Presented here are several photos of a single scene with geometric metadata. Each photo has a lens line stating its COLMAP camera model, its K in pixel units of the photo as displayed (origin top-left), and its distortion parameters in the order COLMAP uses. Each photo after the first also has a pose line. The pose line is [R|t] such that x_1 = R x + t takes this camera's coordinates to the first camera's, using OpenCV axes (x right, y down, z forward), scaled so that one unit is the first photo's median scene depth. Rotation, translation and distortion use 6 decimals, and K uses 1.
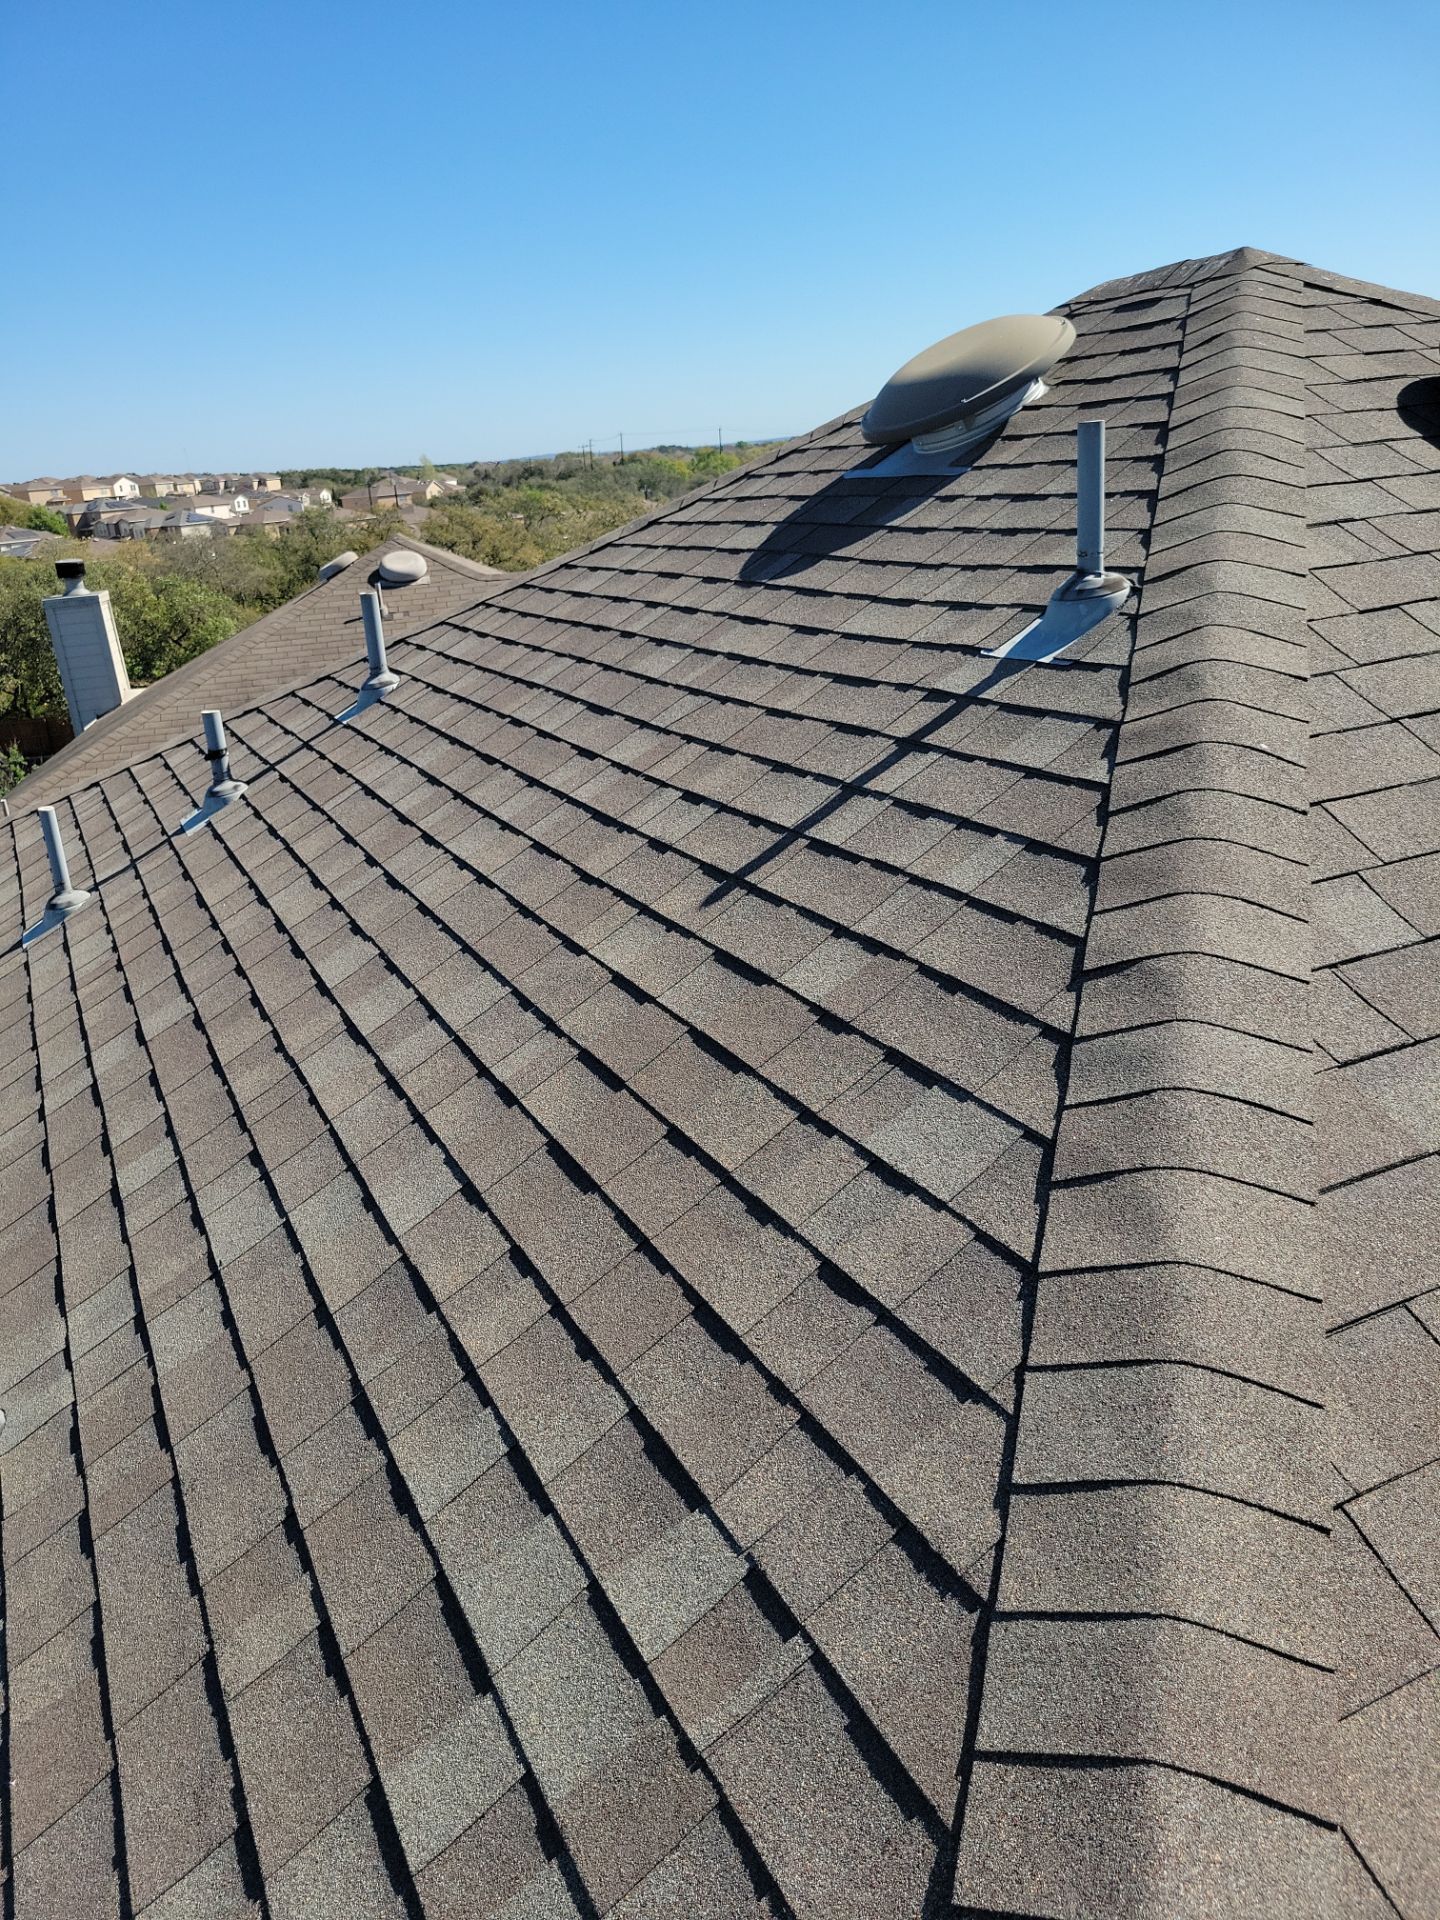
lens RADIAL K [[1467.5, 0, 720.0], [0, 1467.5, 960.0], [0, 0, 1]] dist [0.066413, -0.035521]
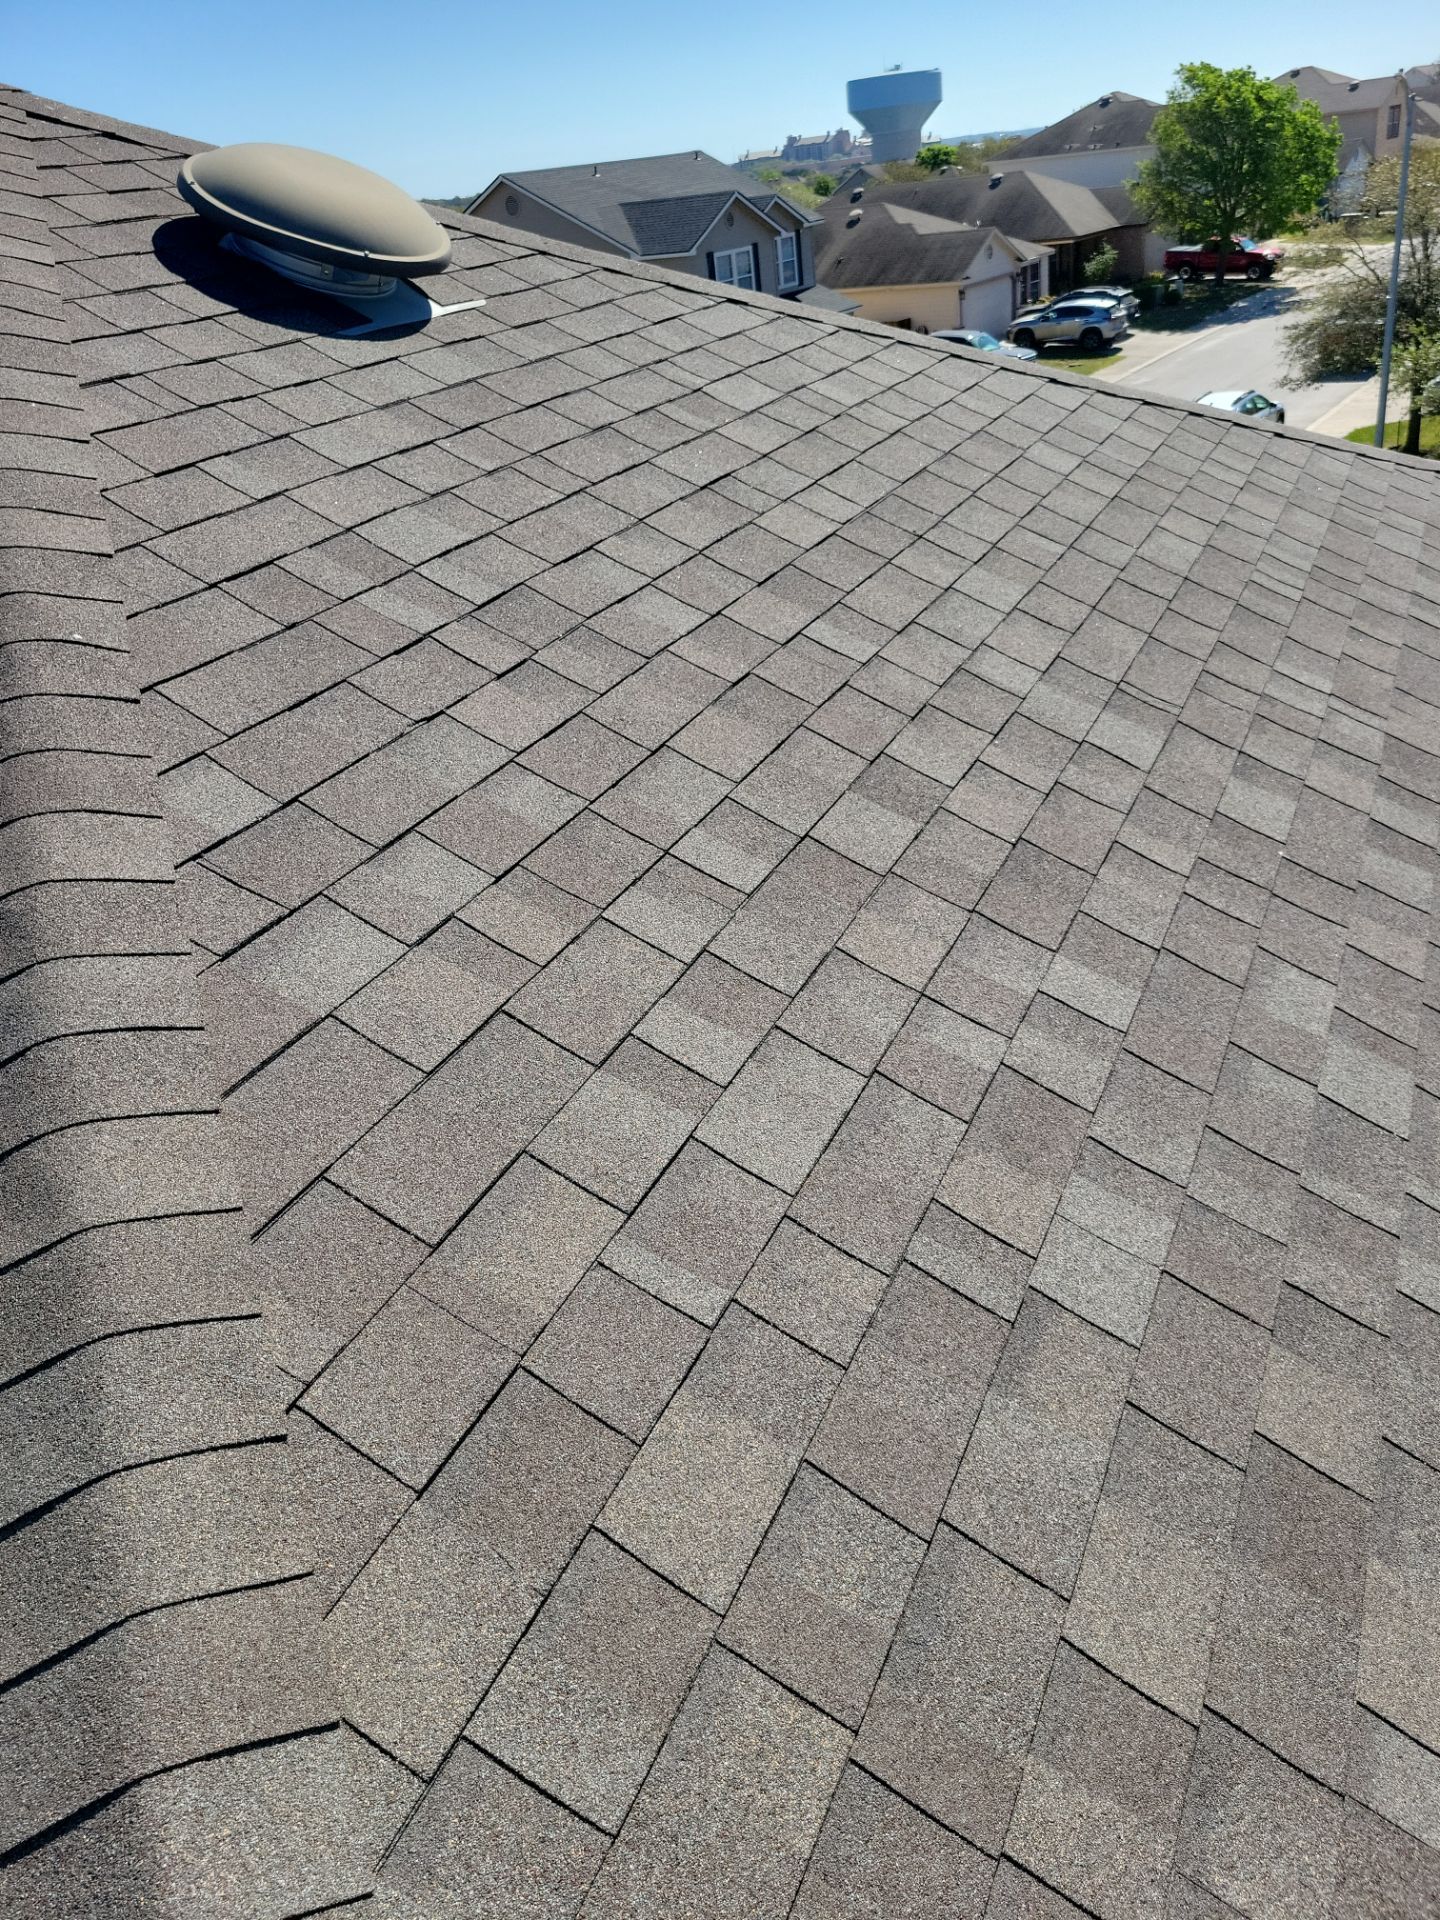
lens RADIAL K [[1467.5, 0, 720.0], [0, 1467.5, 960.0], [0, 0, 1]] dist [0.066413, -0.035521]
pose [[0.783219, -0.306888, 0.540729, 0.148016], [0.259904, 0.951665, 0.163655, -0.001158], [-0.564817, 0.012360, 0.825124, 0.020878]]
